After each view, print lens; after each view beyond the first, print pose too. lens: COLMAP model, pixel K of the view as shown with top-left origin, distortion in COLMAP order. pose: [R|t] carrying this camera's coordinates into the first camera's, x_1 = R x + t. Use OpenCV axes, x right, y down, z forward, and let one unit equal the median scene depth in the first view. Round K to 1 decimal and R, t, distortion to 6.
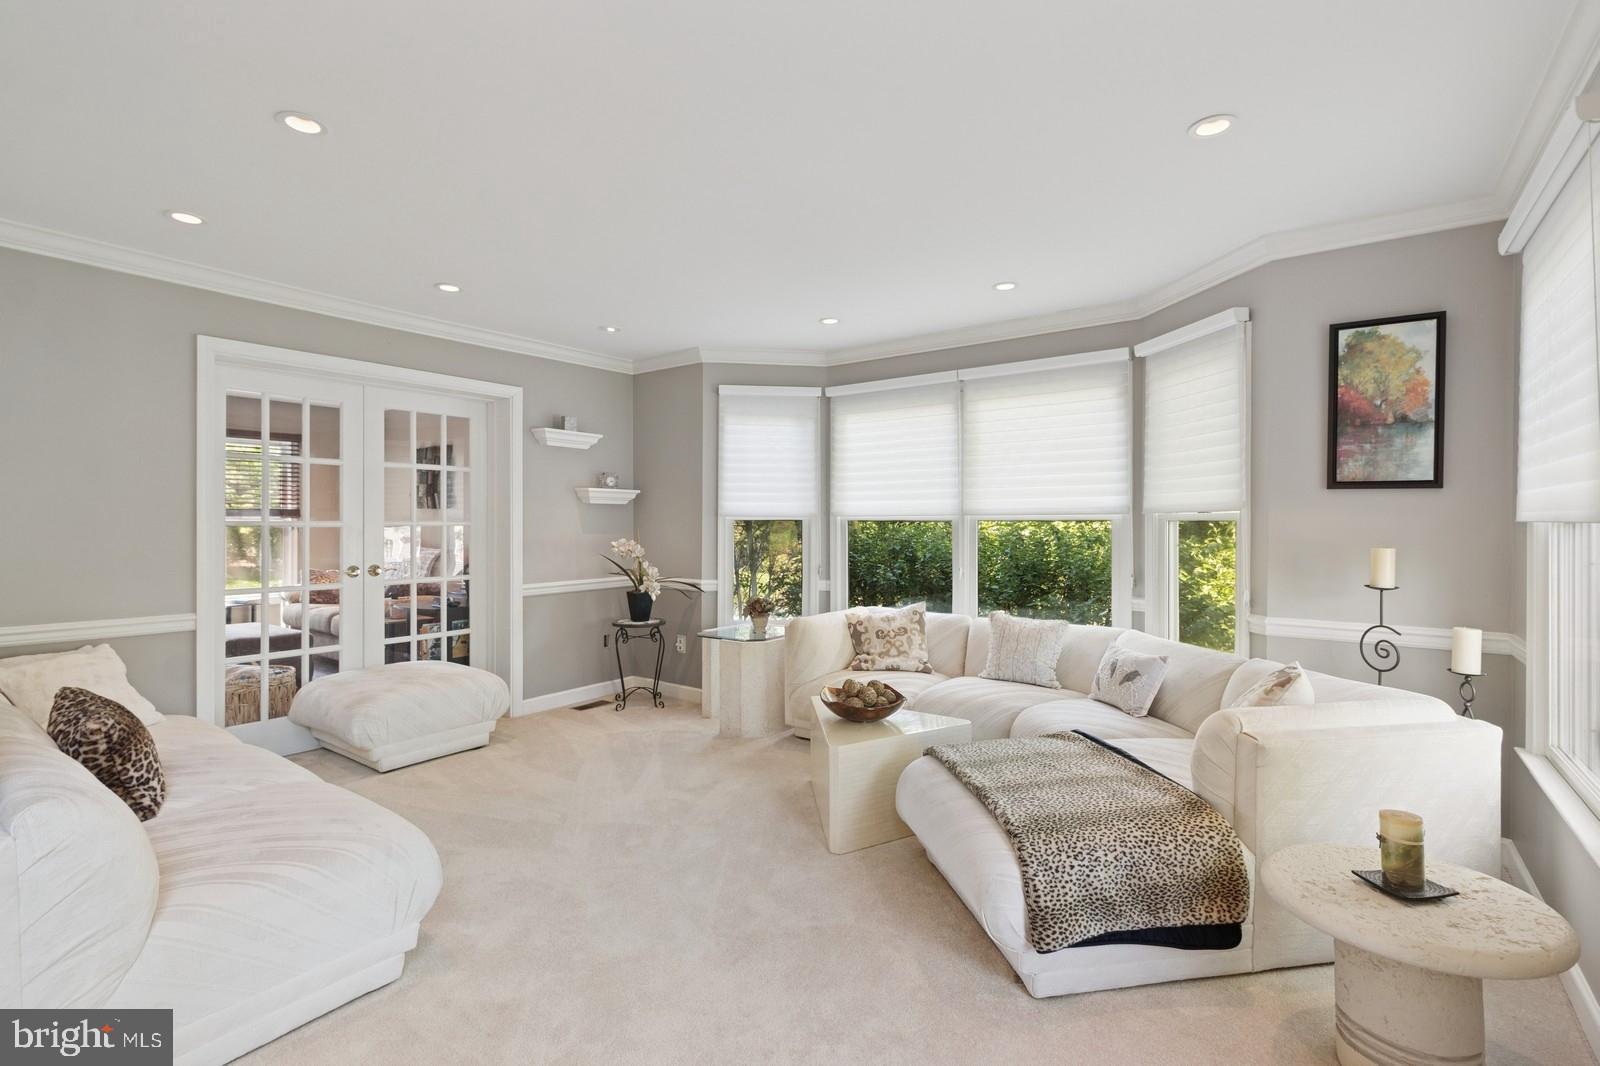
lens RADIAL K [[749.6, 0, 788.4], [0, 749.6, 525.3], [0, 0, 1]] dist [0.008641, 0.000465]
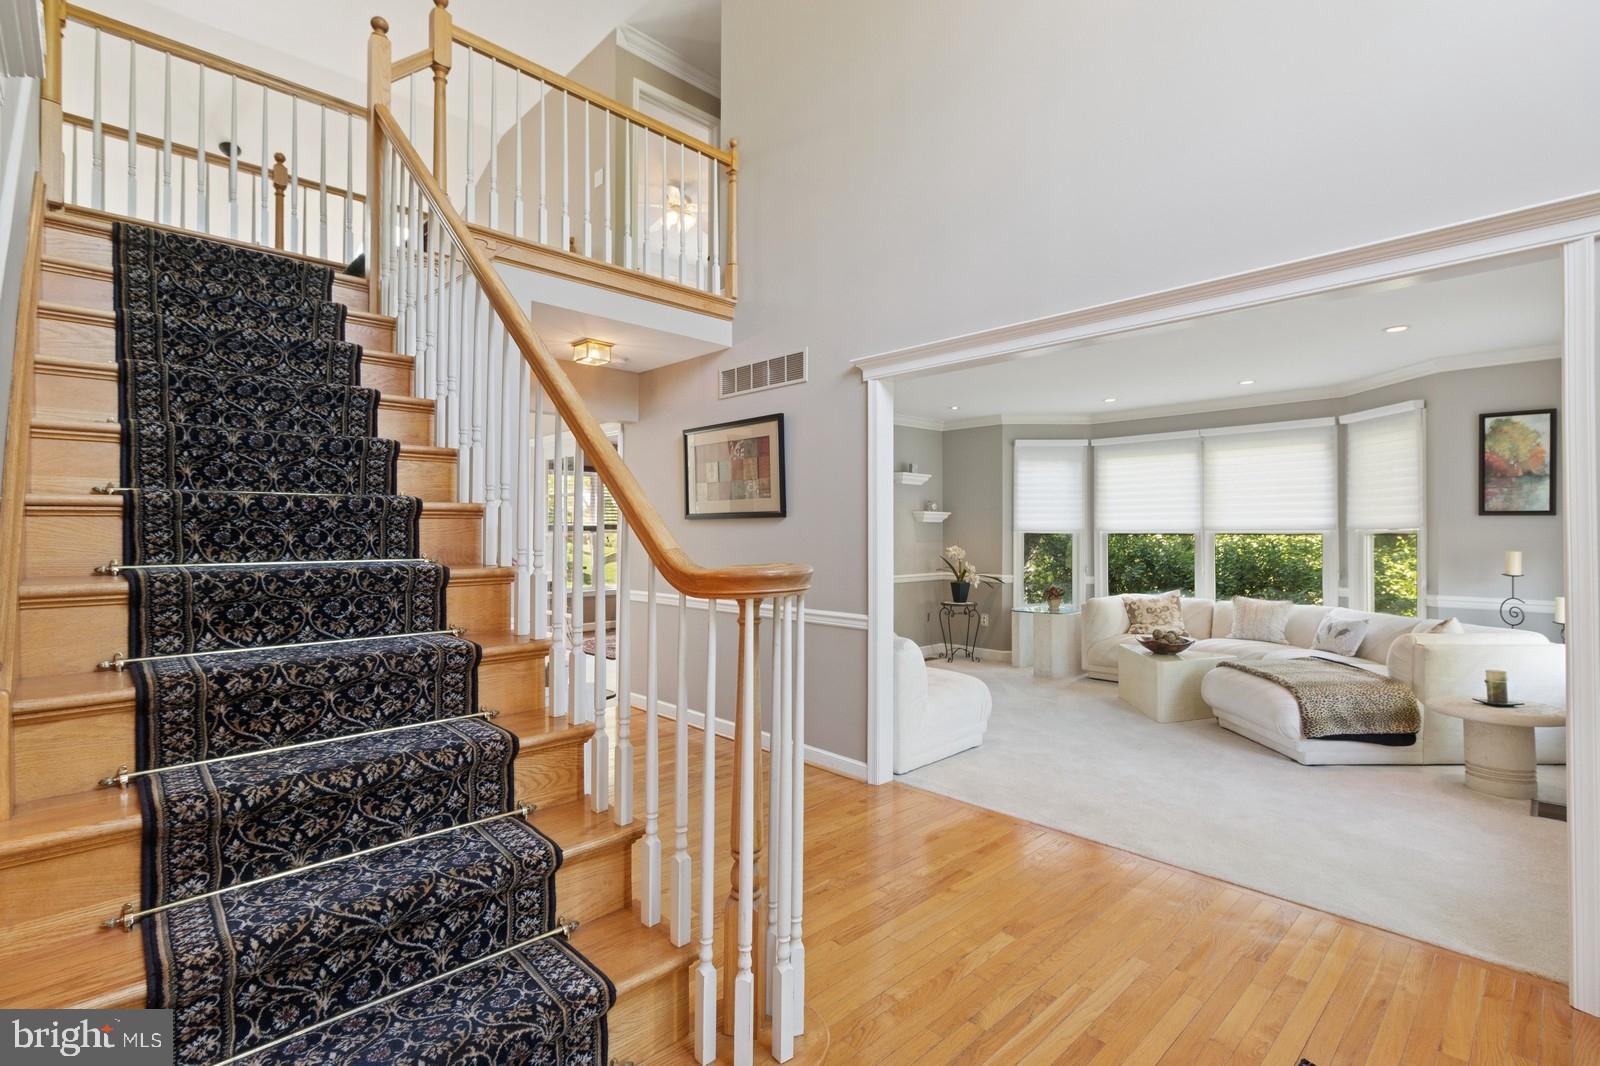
lens RADIAL K [[749.6, 0, 796.1], [0, 749.6, 525.0], [0, 0, 1]] dist [0.008641, 0.000465]
pose [[0.986514, -0.000603, -0.163673, -0.346127], [-0.001979, 0.999876, -0.015607, 0.000353], [0.163662, 0.015721, 0.986391, -0.624458]]
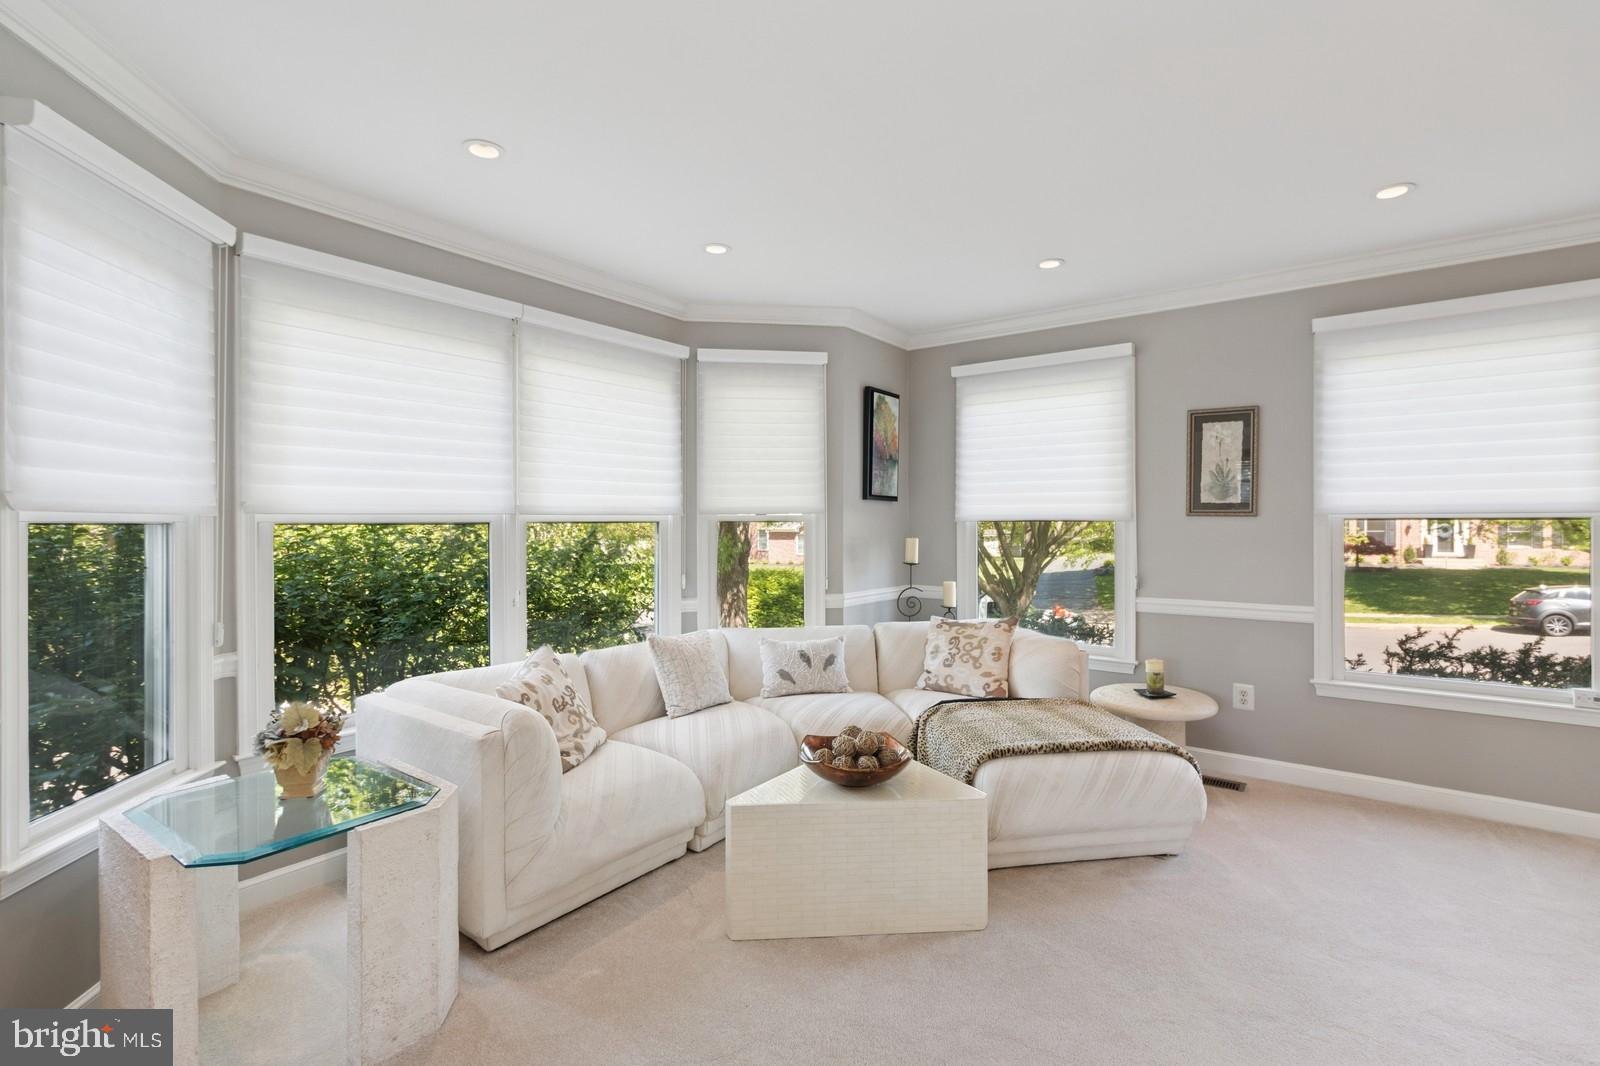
lens RADIAL K [[749.6, 0, 796.2], [0, 749.6, 525.5], [0, 0, 1]] dist [0.008641, 0.000465]
pose [[-0.016882, -0.001999, 0.999855, -0.535669], [0.012027, 0.999925, 0.002203, -0.002050], [-0.999785, 0.012063, -0.016856, 0.869157]]
